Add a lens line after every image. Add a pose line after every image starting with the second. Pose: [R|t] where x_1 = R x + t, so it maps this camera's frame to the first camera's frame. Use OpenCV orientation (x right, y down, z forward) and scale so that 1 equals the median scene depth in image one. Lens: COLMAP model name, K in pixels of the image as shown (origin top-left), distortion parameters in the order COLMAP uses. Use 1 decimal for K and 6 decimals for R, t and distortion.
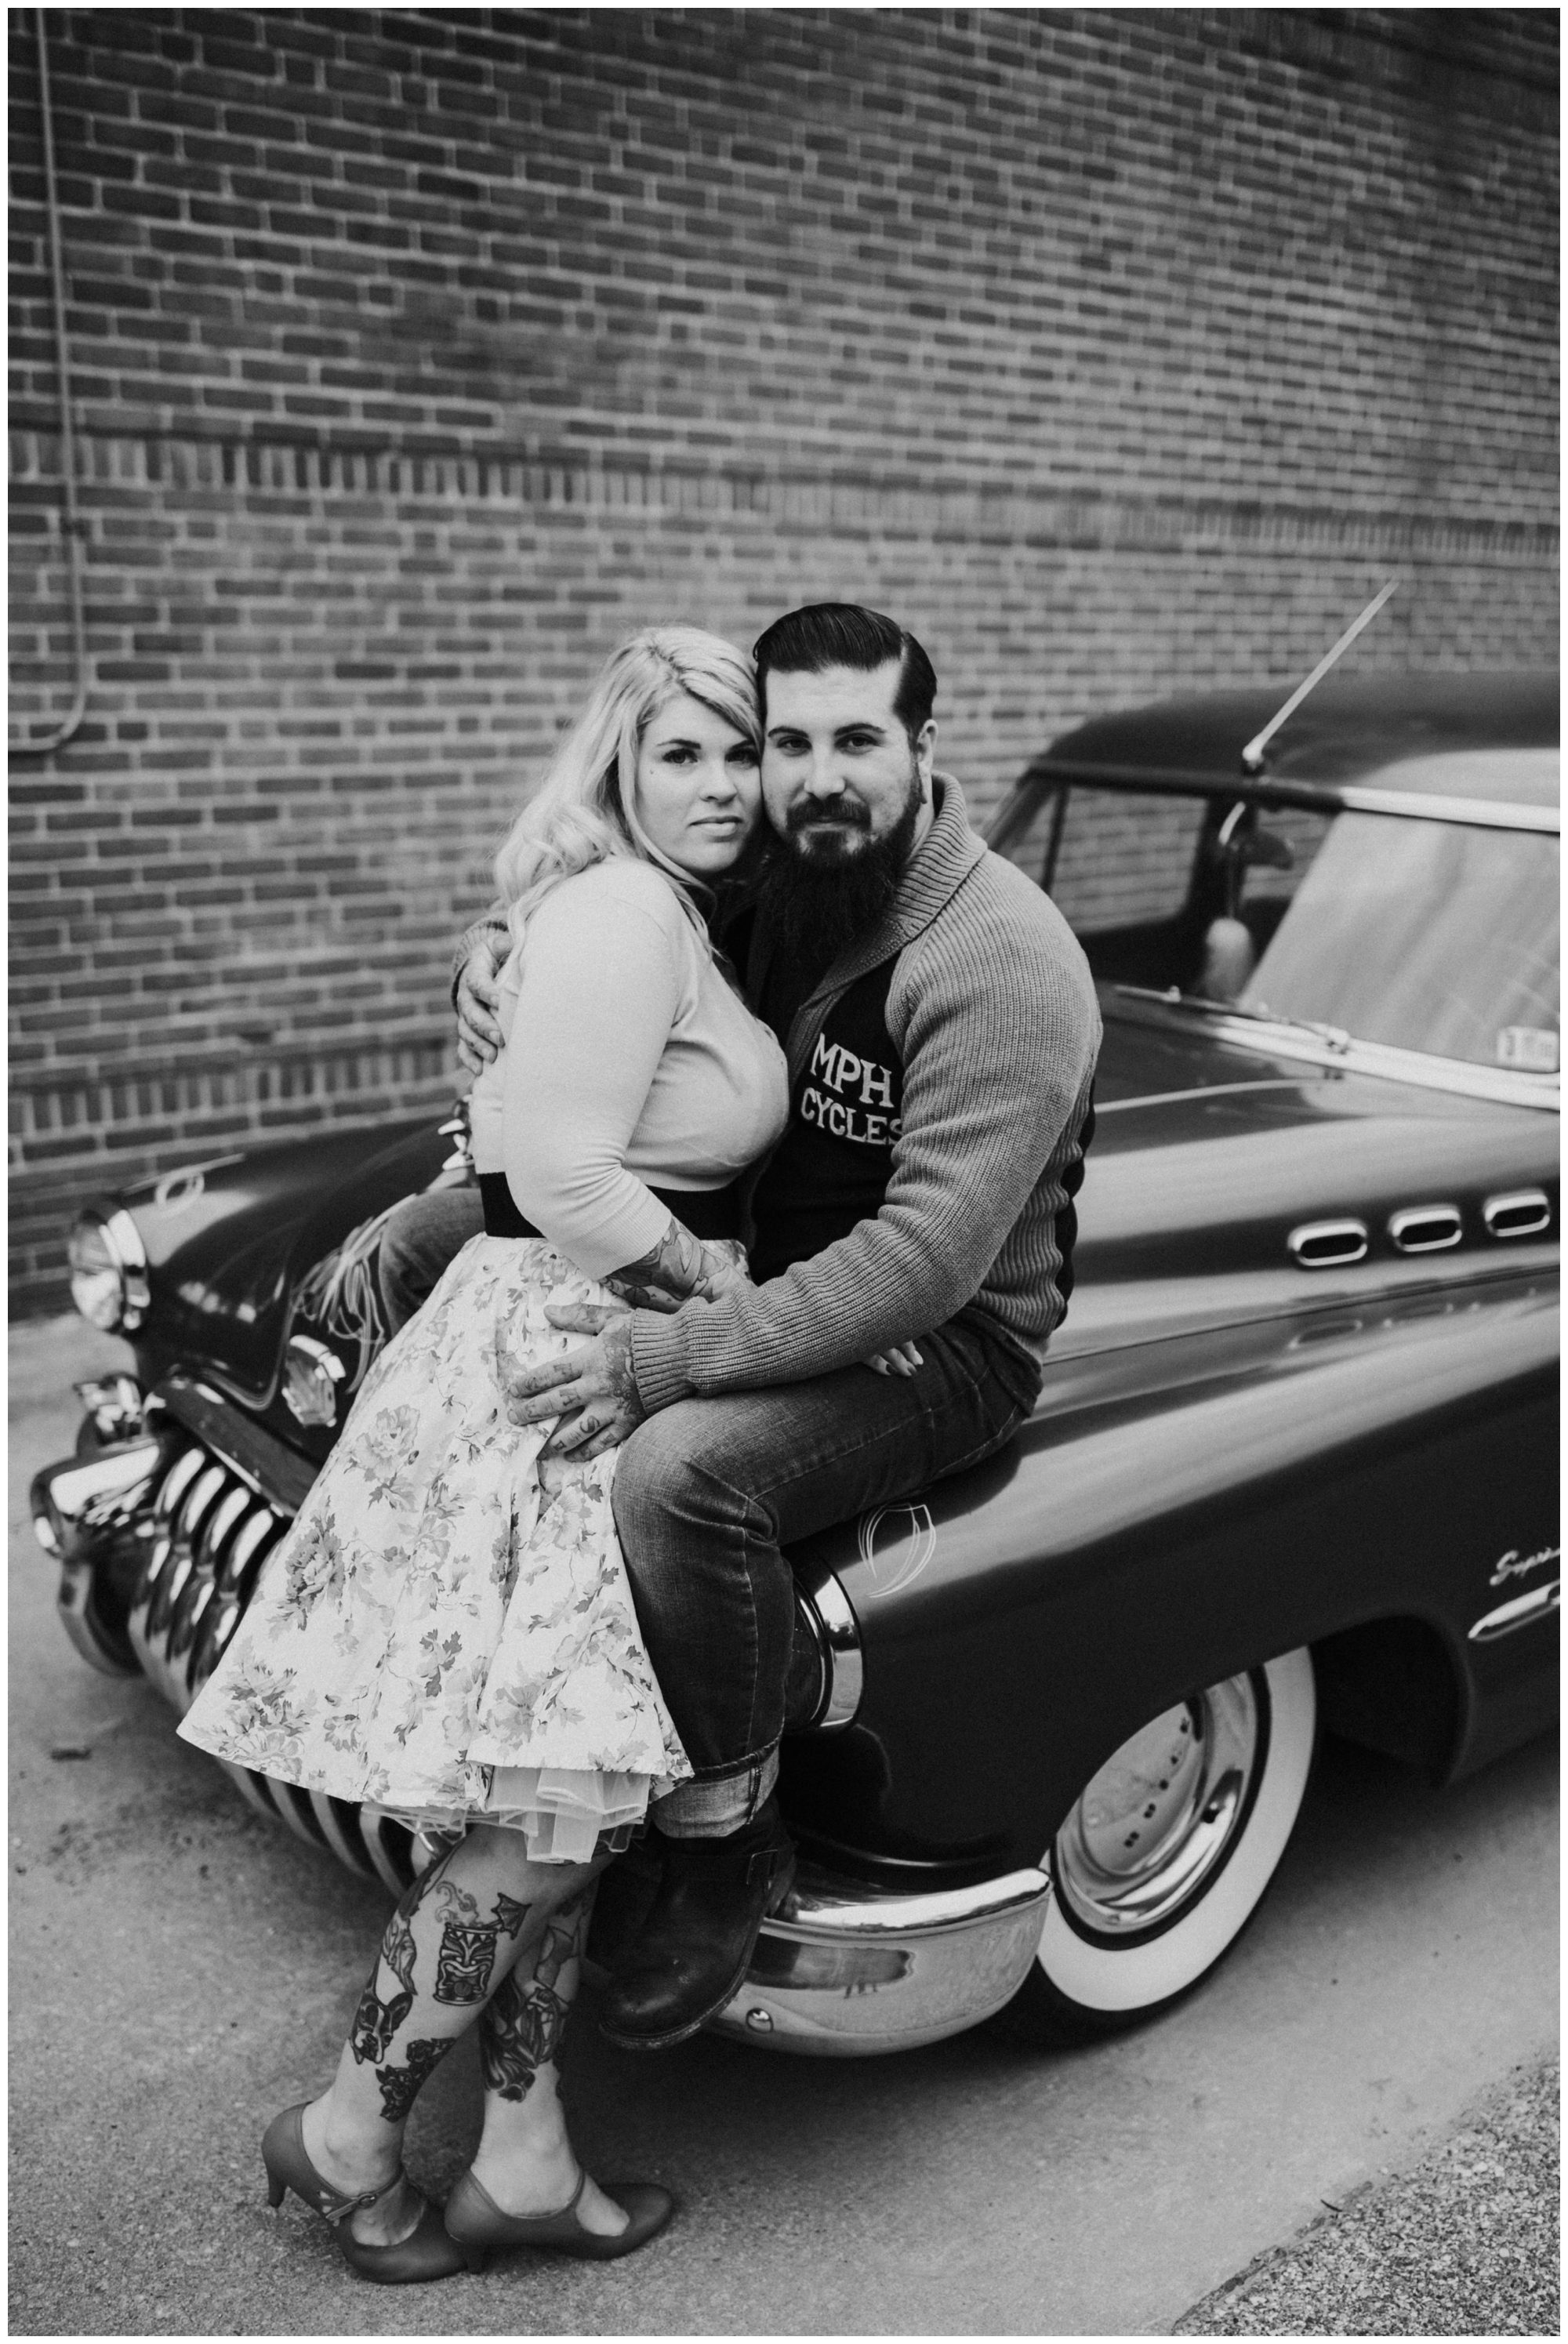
lens RADIAL K [[2320.3, 0, 799.3], [0, 2320.3, 1187.7], [0, 0, 1]] dist [0.006416, 0.000000]
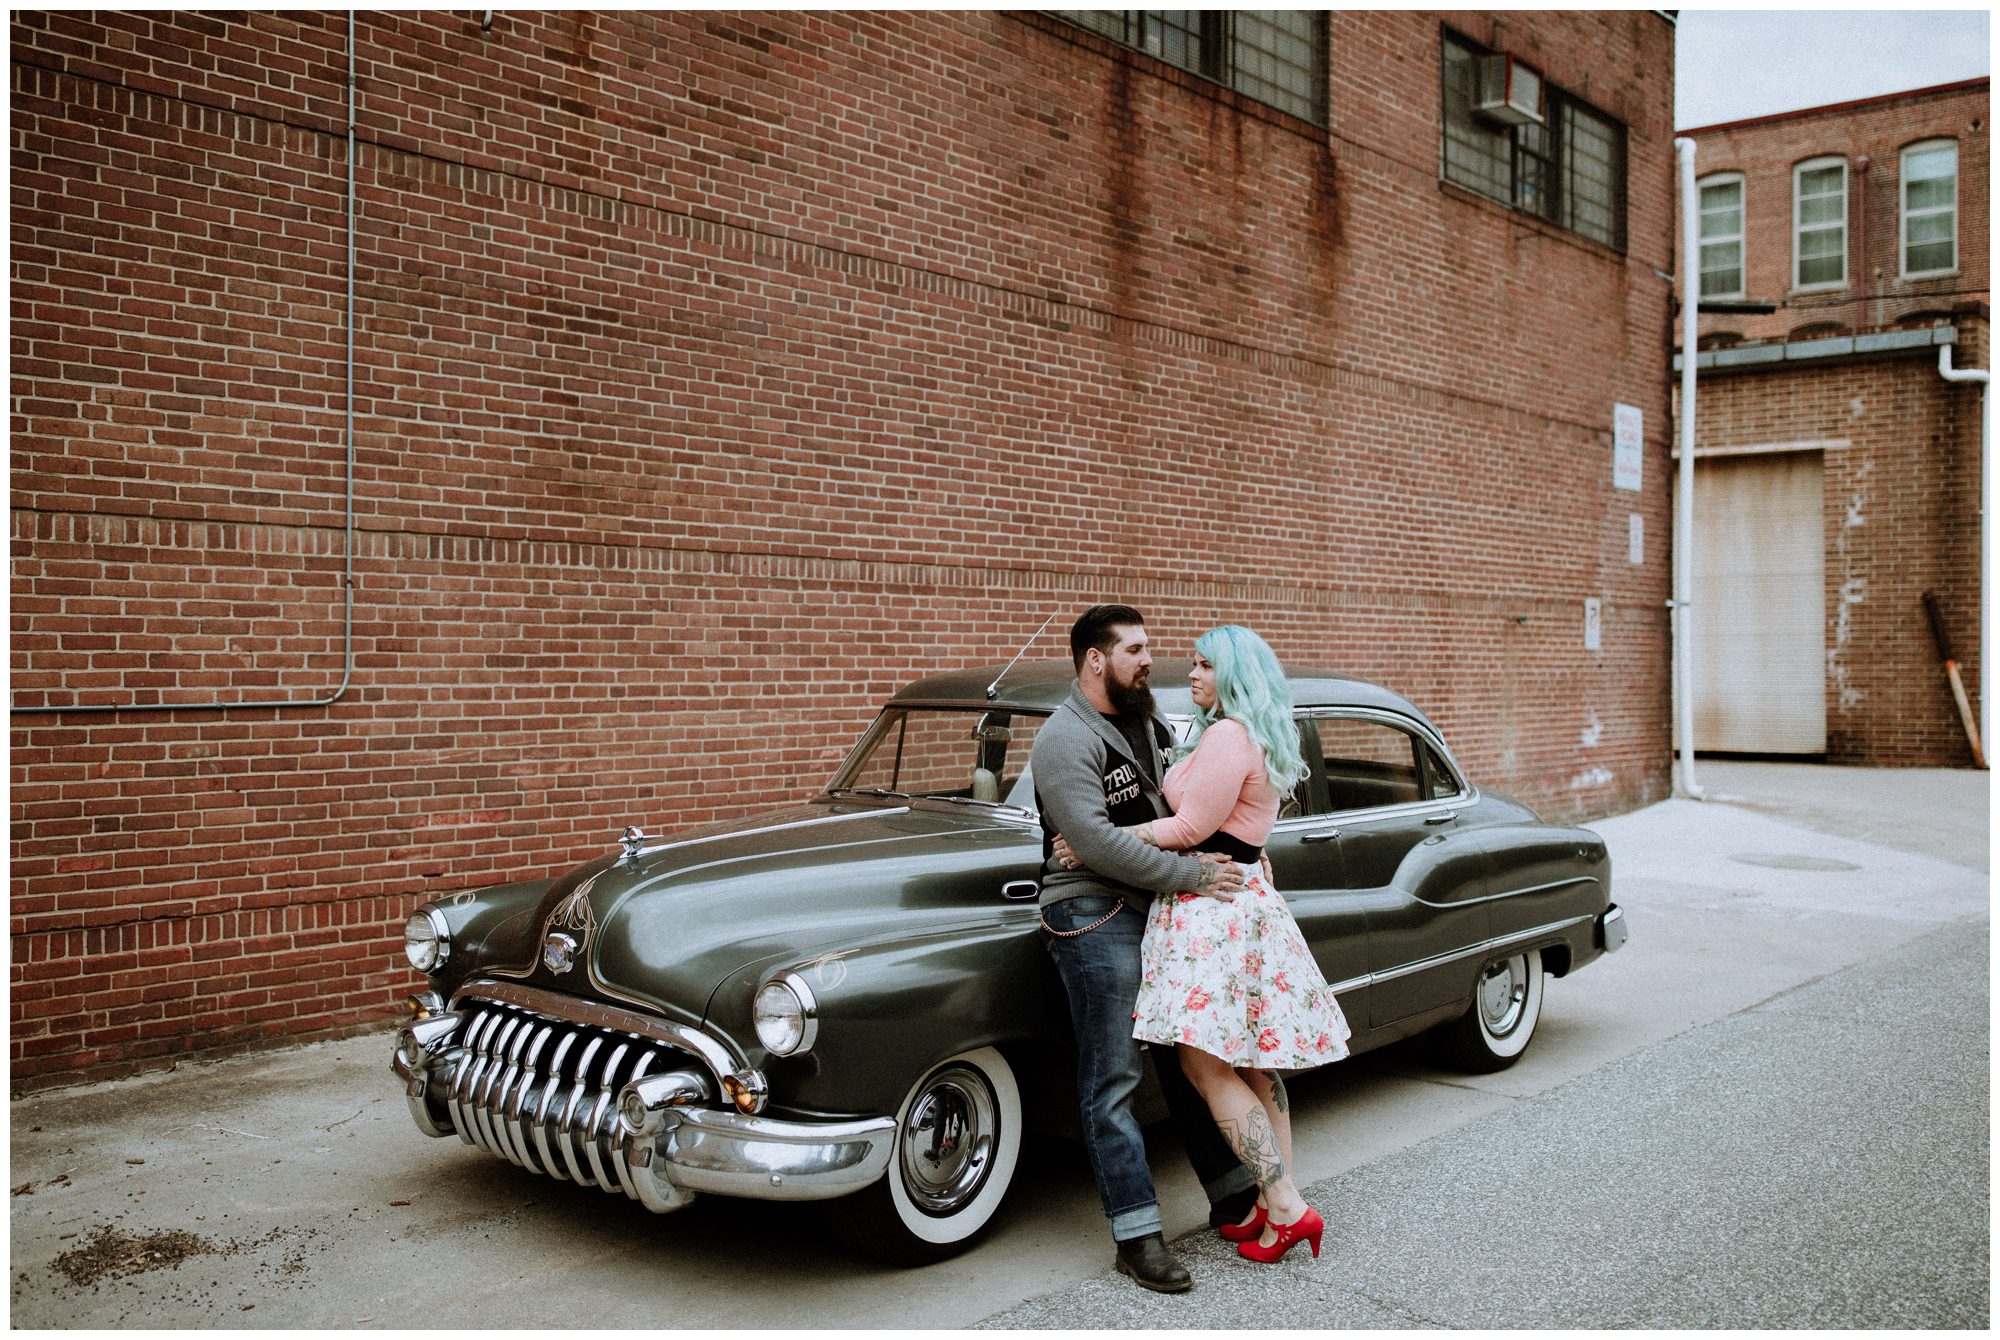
lens RADIAL K [[1979.7, 0, 1082.7], [0, 1979.7, 656.9], [0, 0, 1]] dist [0.006416, 0.000000]
pose [[0.982400, -0.000818, 0.186788, -0.043196], [0.042867, 0.974288, -0.221191, 0.127502], [-0.181805, 0.225305, 0.957175, -0.525940]]
